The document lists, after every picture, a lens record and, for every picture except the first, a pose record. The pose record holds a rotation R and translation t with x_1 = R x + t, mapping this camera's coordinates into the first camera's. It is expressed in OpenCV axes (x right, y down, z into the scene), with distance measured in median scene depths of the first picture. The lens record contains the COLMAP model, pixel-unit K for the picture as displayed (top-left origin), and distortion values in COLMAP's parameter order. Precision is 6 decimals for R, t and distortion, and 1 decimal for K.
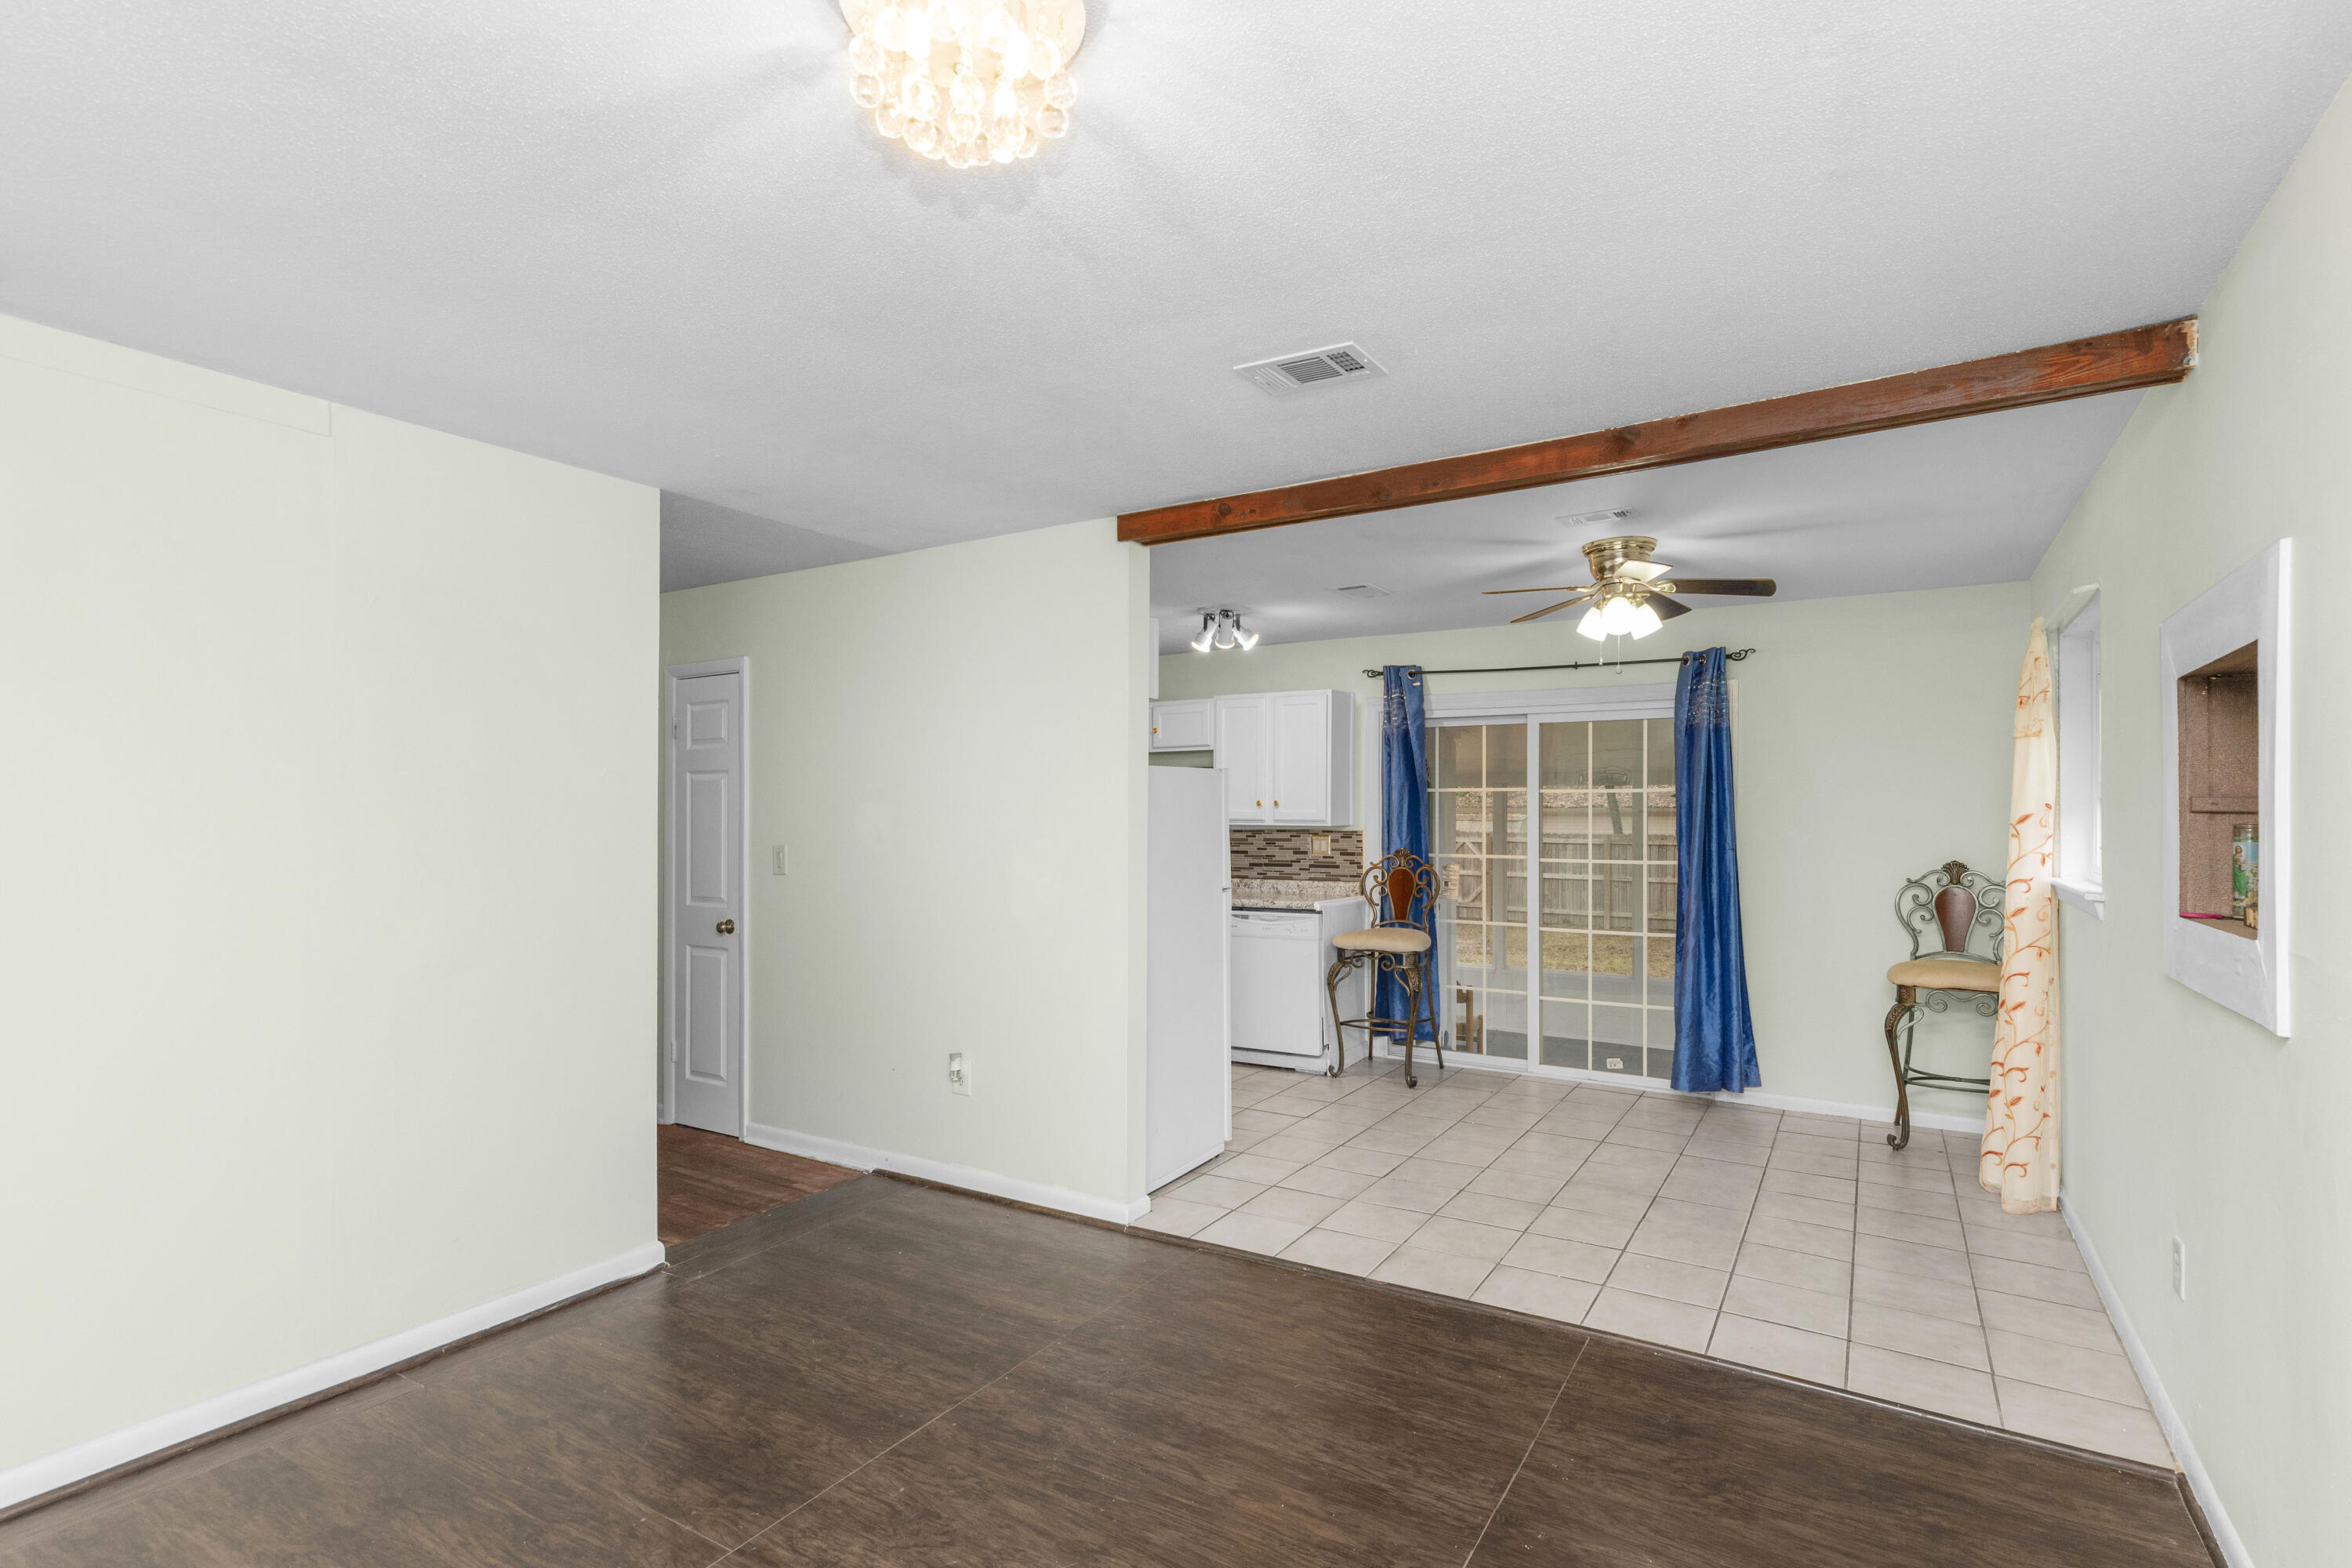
lens RADIAL K [[1109.9, 0, 1190.6], [0, 1109.9, 787.8], [0, 0, 1]] dist [0.002981, -0.001571]
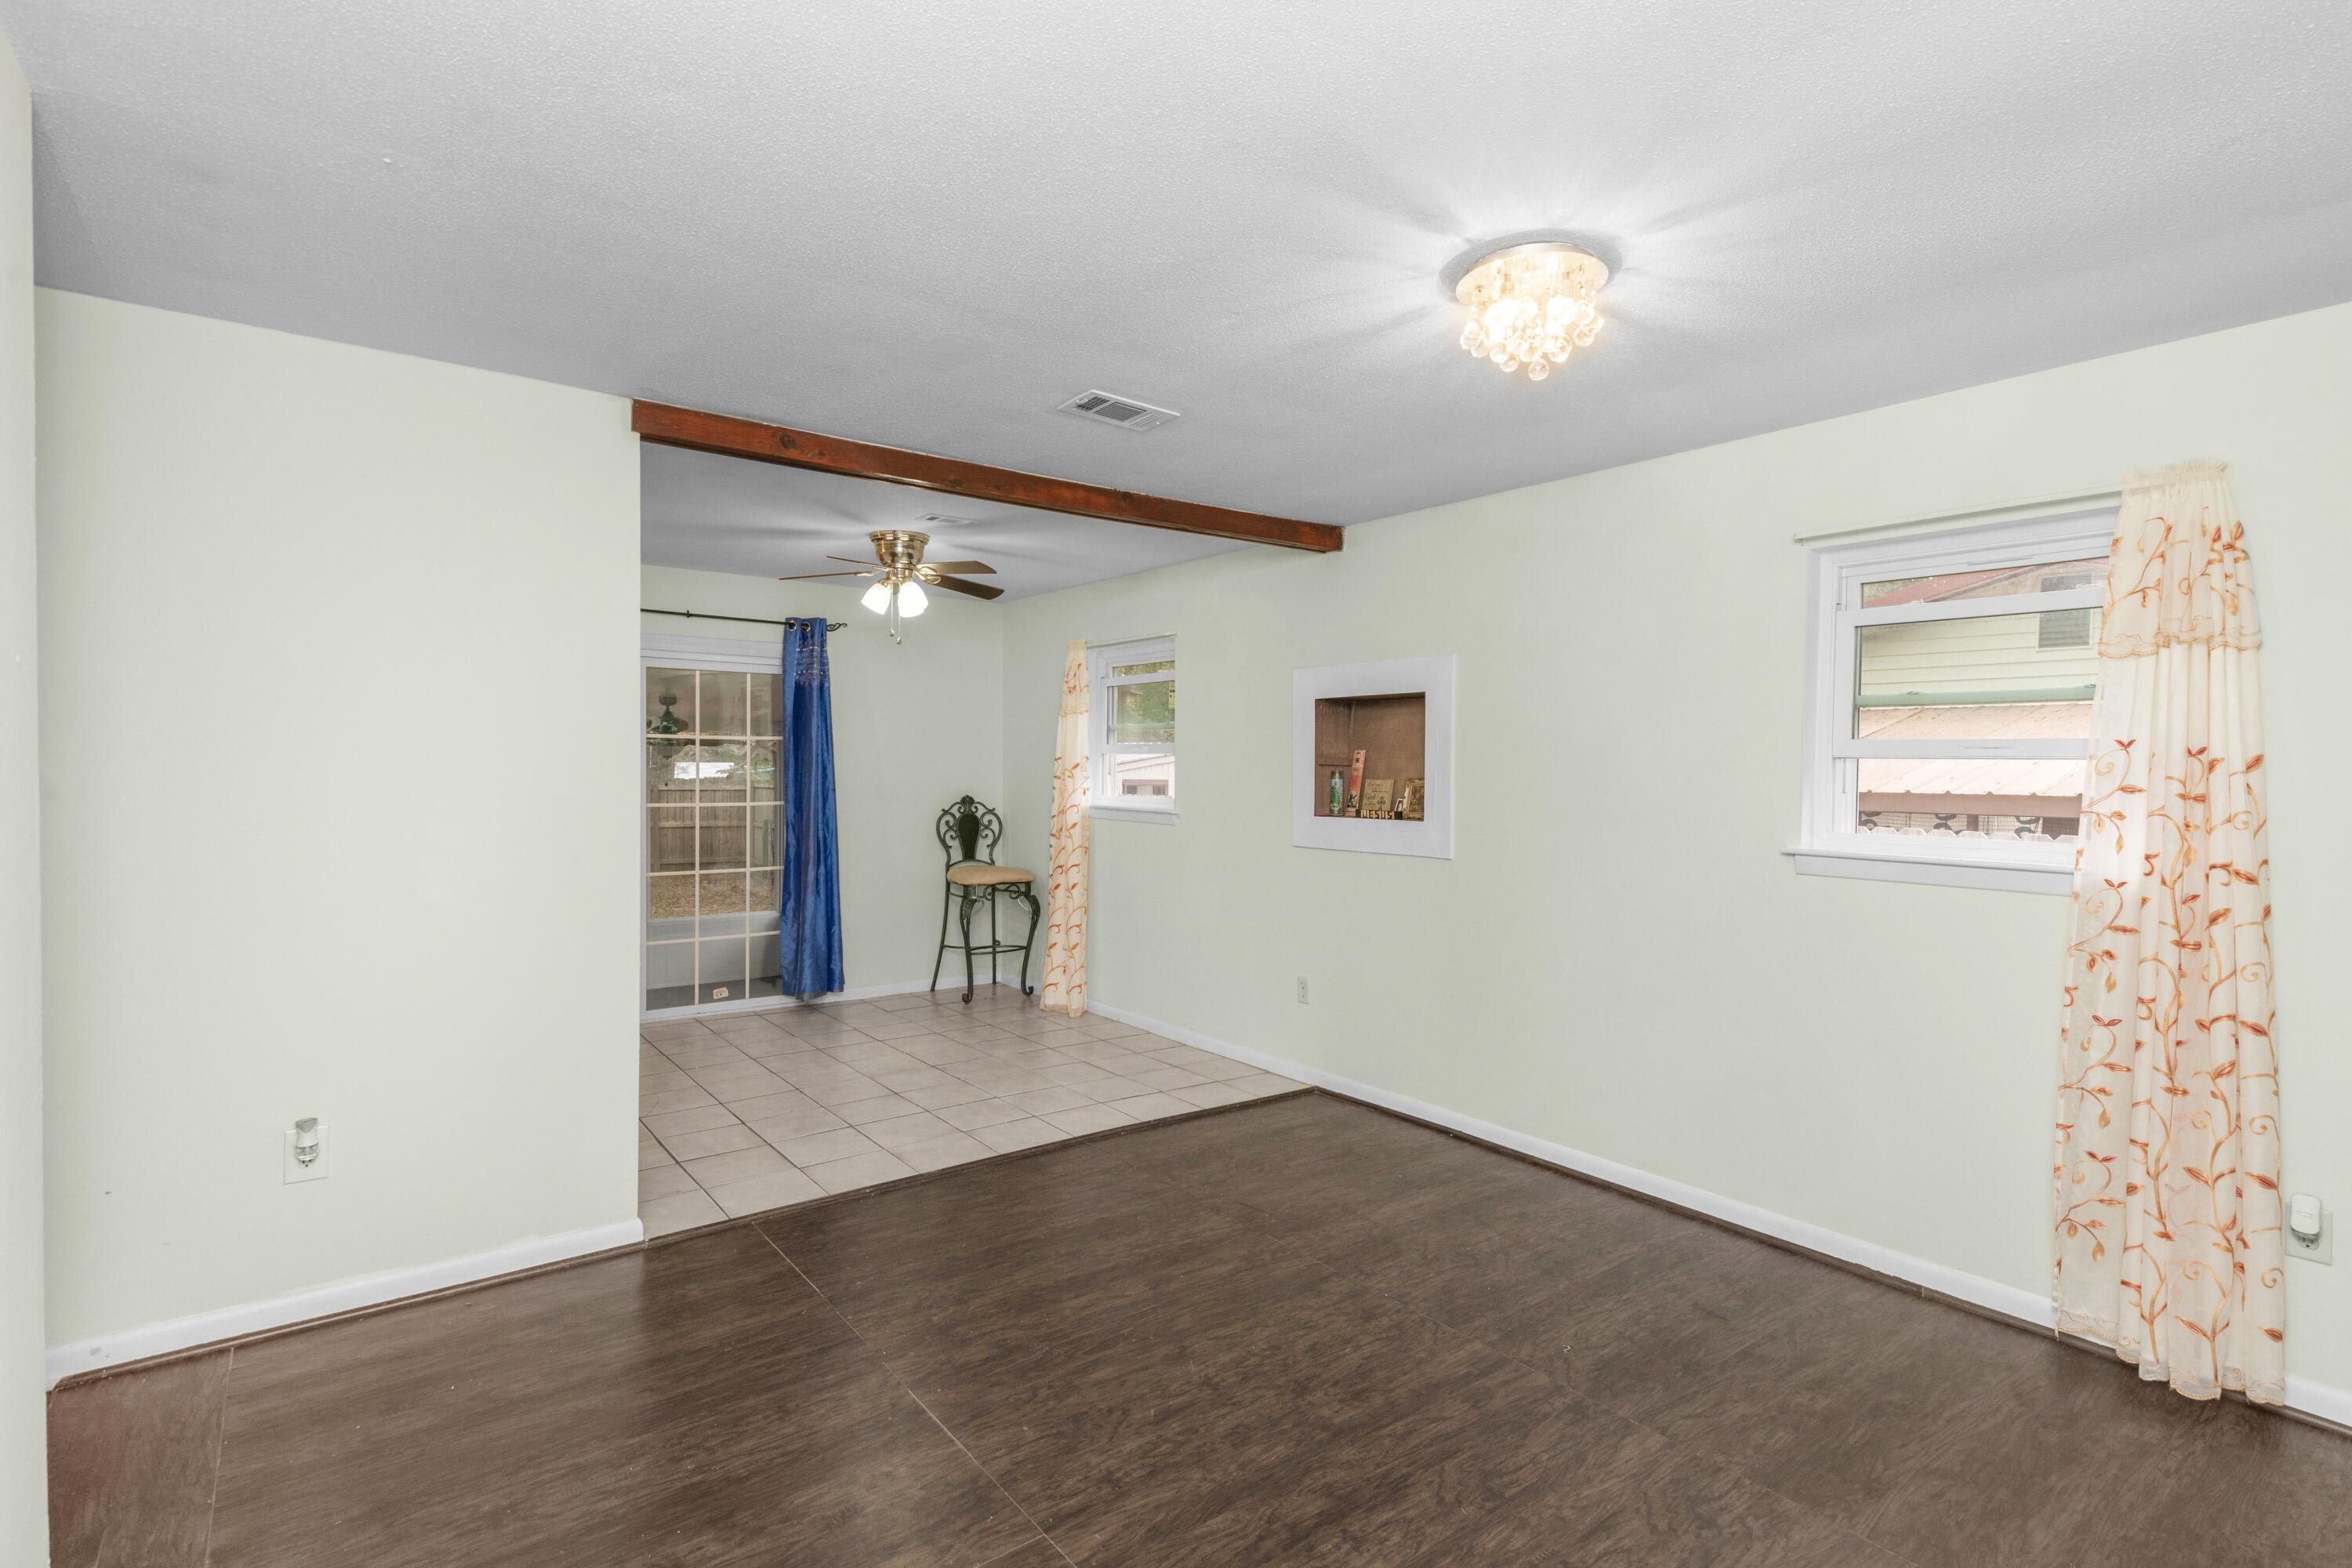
lens RADIAL K [[1109.9, 0, 1188.5], [0, 1109.9, 769.6], [0, 0, 1]] dist [0.002981, -0.001571]
pose [[0.360253, -0.001697, 0.932853, -0.494230], [-0.033259, 0.999339, 0.014662, 0.003110], [-0.932262, -0.036308, 0.359959, 0.220297]]
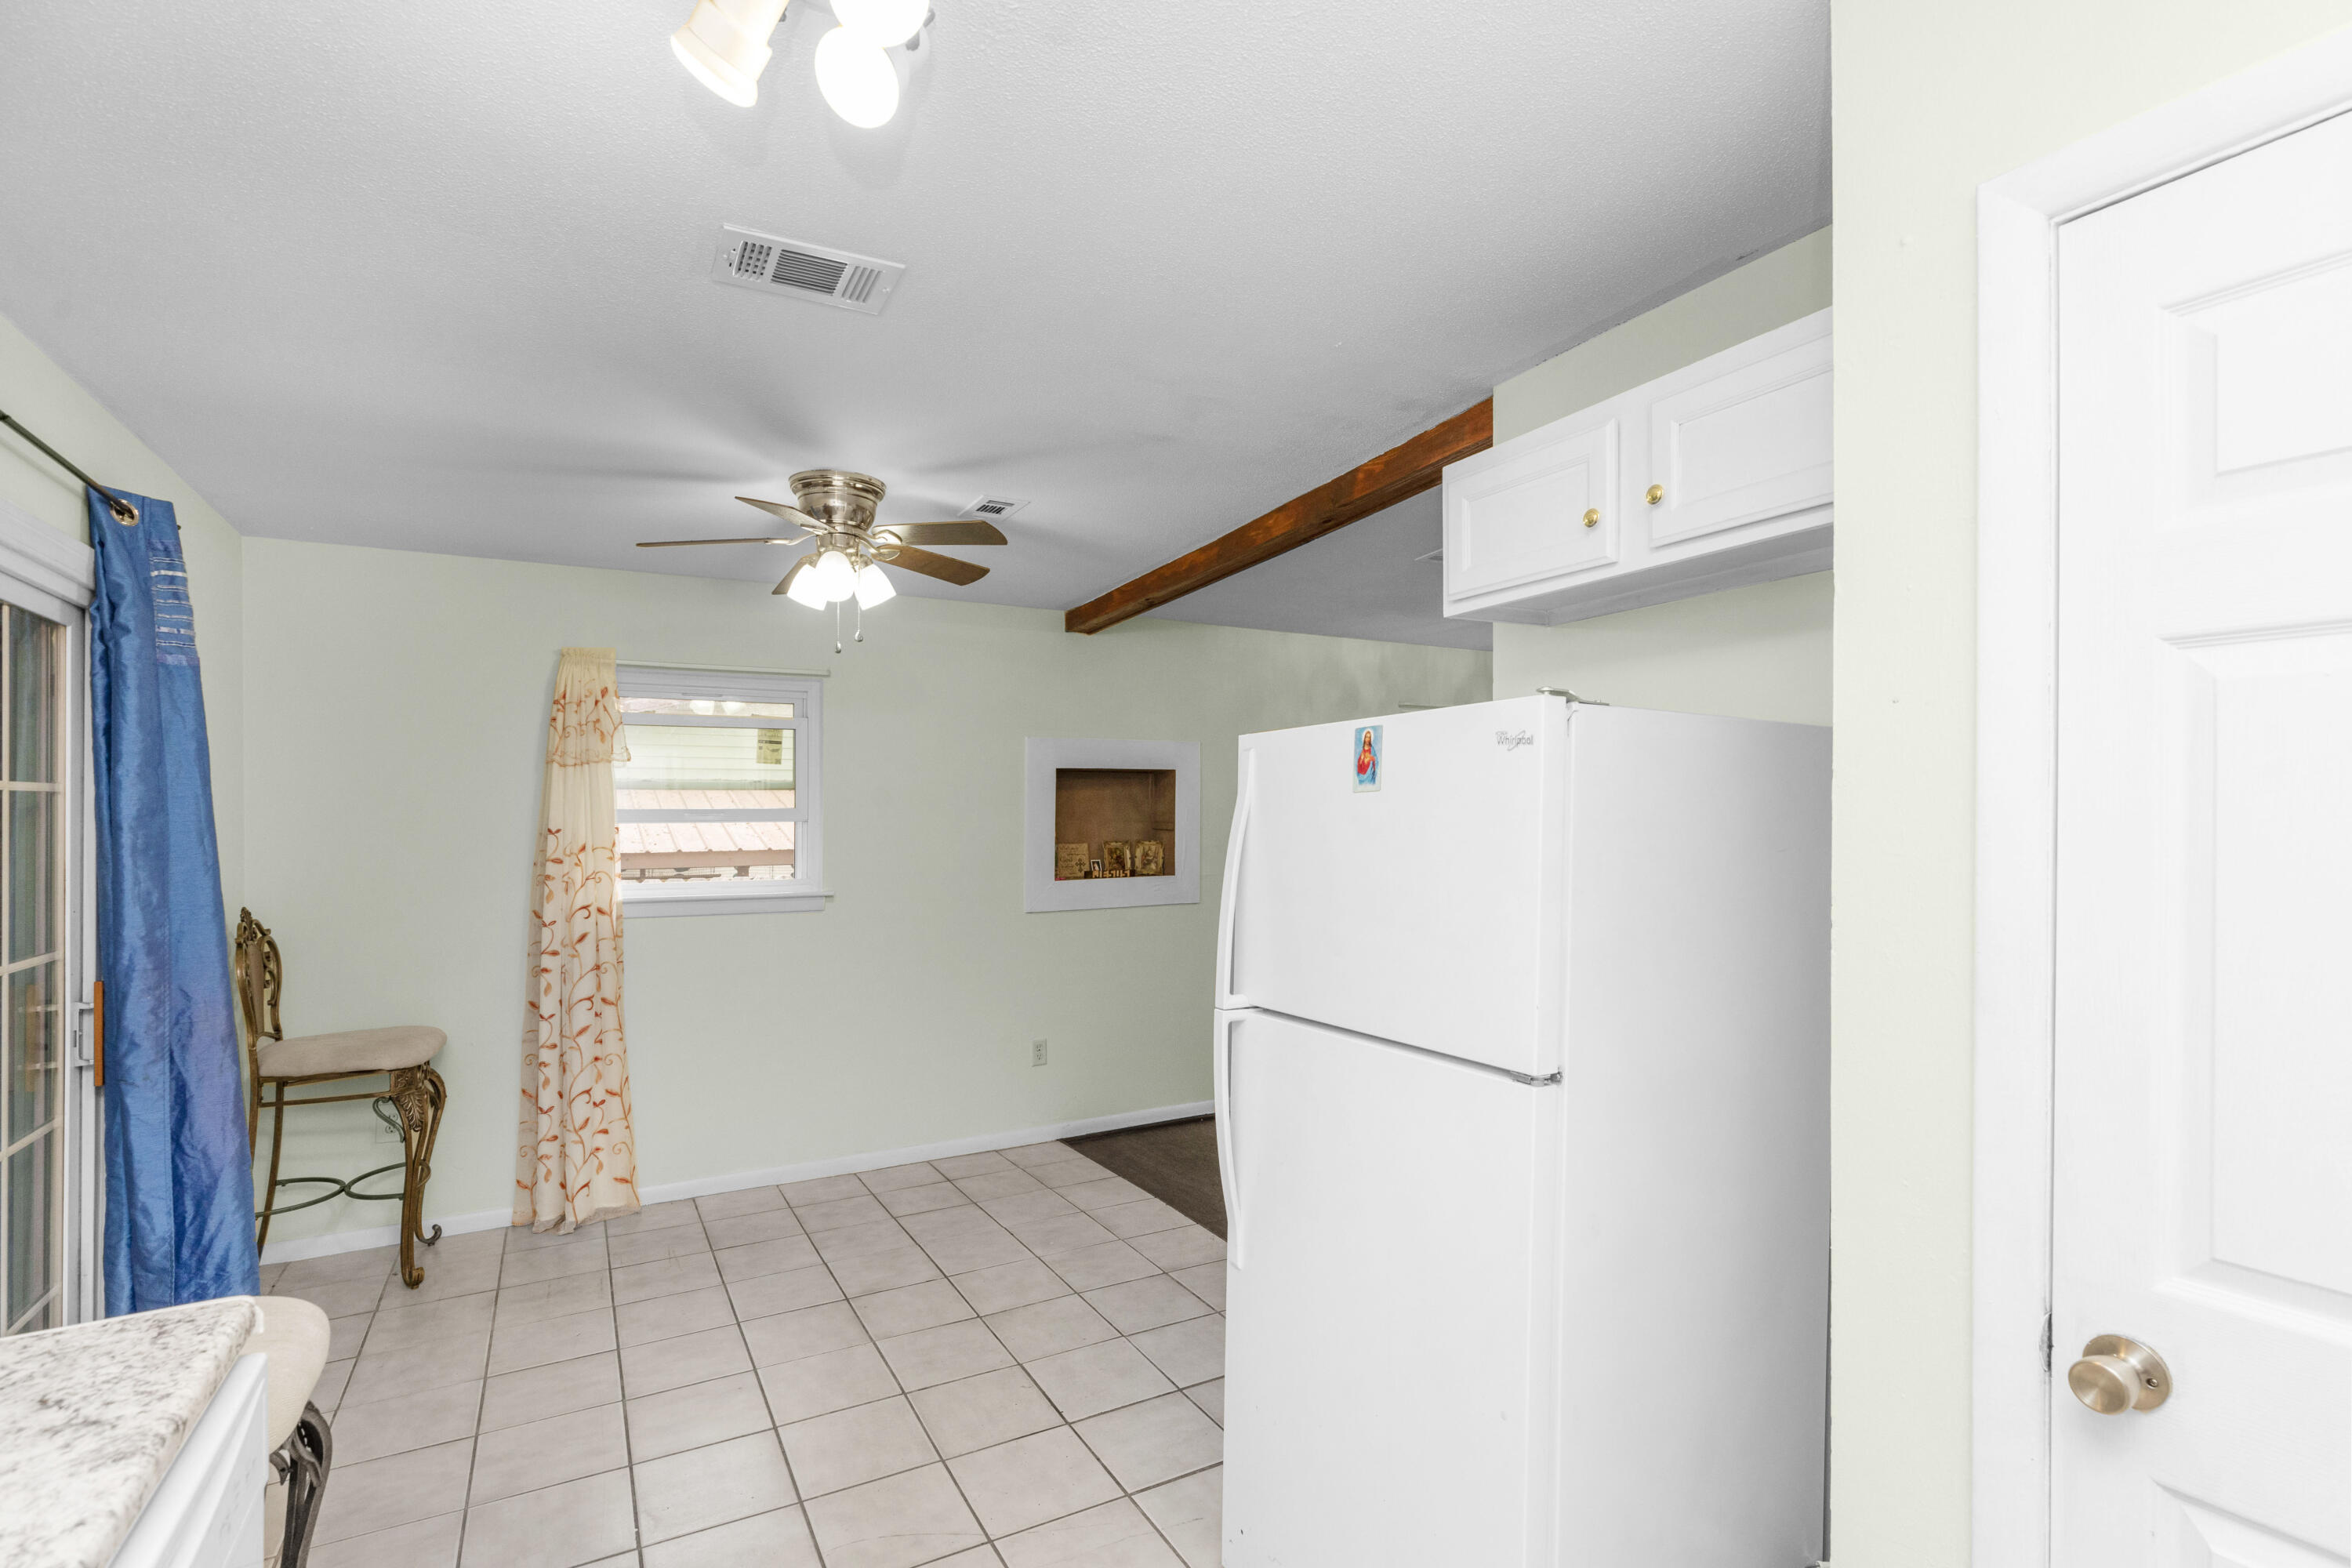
lens RADIAL K [[1085.3, 0, 1143.9], [0, 1085.3, 817.4], [0, 0, 1]] dist [0.009051, -0.000330]
pose [[-0.866091, 0.010568, 0.499774, -0.135603], [-0.005053, 0.999540, -0.029892, 0.023880], [-0.499860, -0.028414, -0.865640, 1.222784]]
